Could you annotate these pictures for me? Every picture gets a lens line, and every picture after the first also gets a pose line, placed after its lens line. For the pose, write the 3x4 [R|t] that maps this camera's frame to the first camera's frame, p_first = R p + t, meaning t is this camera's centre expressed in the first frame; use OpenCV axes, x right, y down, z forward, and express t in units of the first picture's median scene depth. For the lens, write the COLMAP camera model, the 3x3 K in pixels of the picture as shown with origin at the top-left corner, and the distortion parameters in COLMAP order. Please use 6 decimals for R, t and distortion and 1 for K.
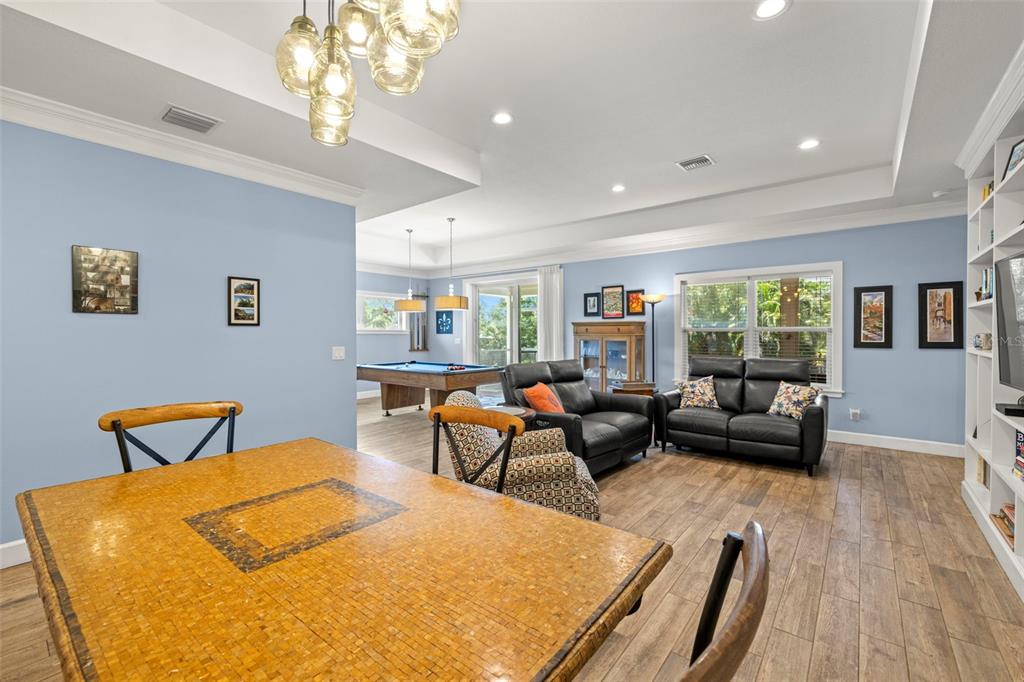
lens RADIAL K [[434.5, 0, 511.0], [0, 434.5, 341.2], [0, 0, 1]] dist [0.002094, -0.000797]
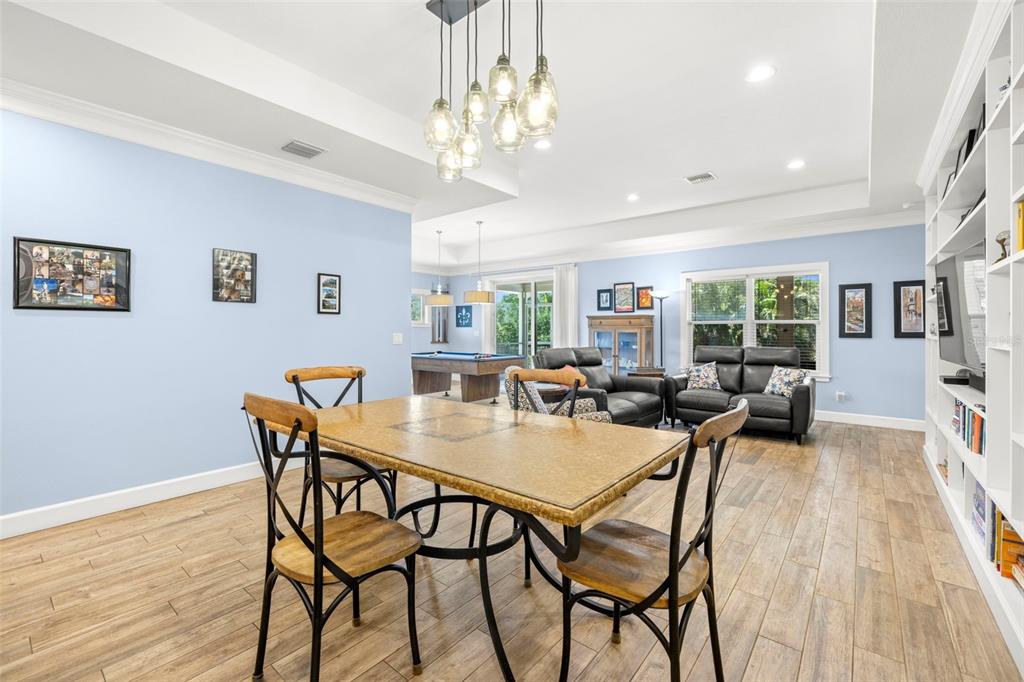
lens RADIAL K [[434.5, 0, 513.2], [0, 434.5, 332.0], [0, 0, 1]] dist [0.002094, -0.000797]
pose [[0.999988, 0.003925, 0.003025, -0.085250], [-0.003881, 0.999886, -0.014609, 0.024728], [-0.003082, 0.014597, 0.999889, -0.169414]]
